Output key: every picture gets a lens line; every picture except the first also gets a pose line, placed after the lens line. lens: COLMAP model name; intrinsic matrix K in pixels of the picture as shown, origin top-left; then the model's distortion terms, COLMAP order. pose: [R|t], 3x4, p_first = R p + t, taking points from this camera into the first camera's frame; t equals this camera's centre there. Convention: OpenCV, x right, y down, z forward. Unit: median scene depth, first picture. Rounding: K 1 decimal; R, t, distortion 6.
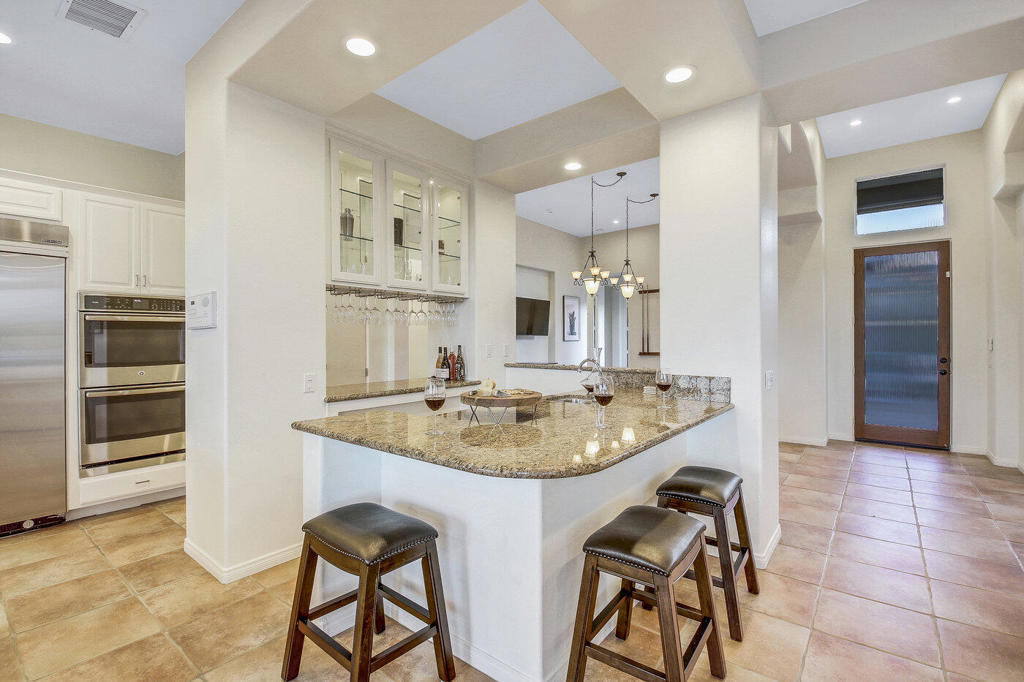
lens RADIAL K [[477.3, 0, 522.3], [0, 477.3, 335.9], [0, 0, 1]] dist [0.001113, -0.005428]
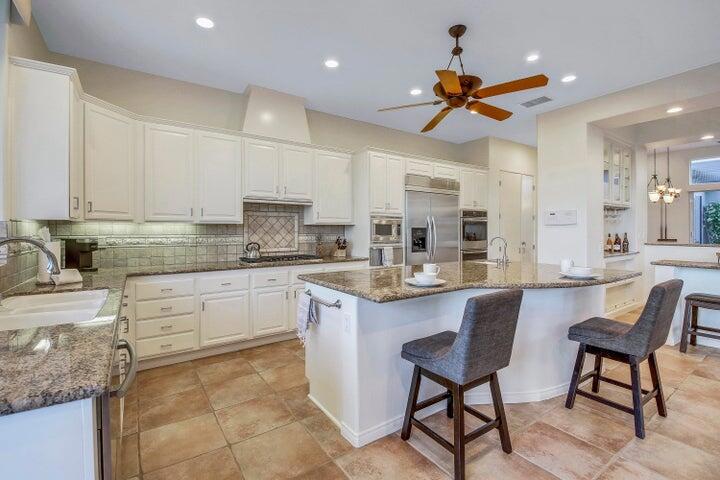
lens RADIAL K [[335.6, 0, 358.5], [0, 335.6, 234.7], [0, 0, 1]] dist [0.001113, -0.005428]
pose [[0.954274, 0.008423, -0.298814, -0.943752], [-0.001786, 0.999746, 0.022477, -0.003162], [0.298927, -0.020916, 0.954047, -0.789579]]
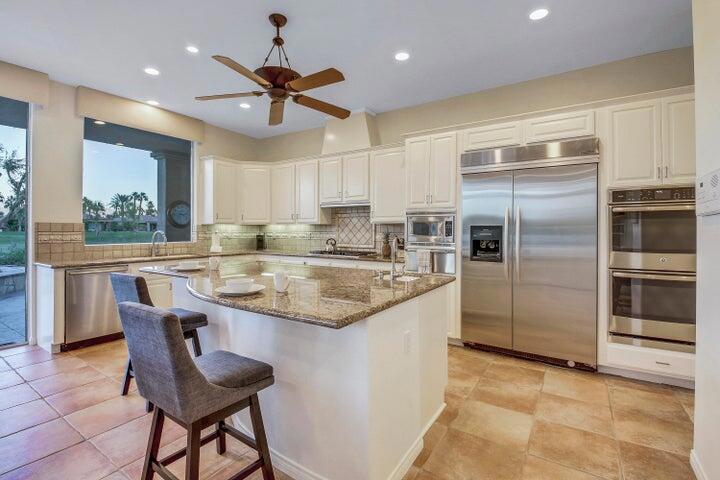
lens RADIAL K [[335.6, 0, 366.0], [0, 335.6, 226.6], [0, 0, 1]] dist [0.001113, -0.005428]
pose [[0.077580, -0.002203, -0.996984, -0.118005], [0.006587, 0.999977, -0.001697, 0.002200], [0.996964, -0.006435, 0.077592, 0.311396]]
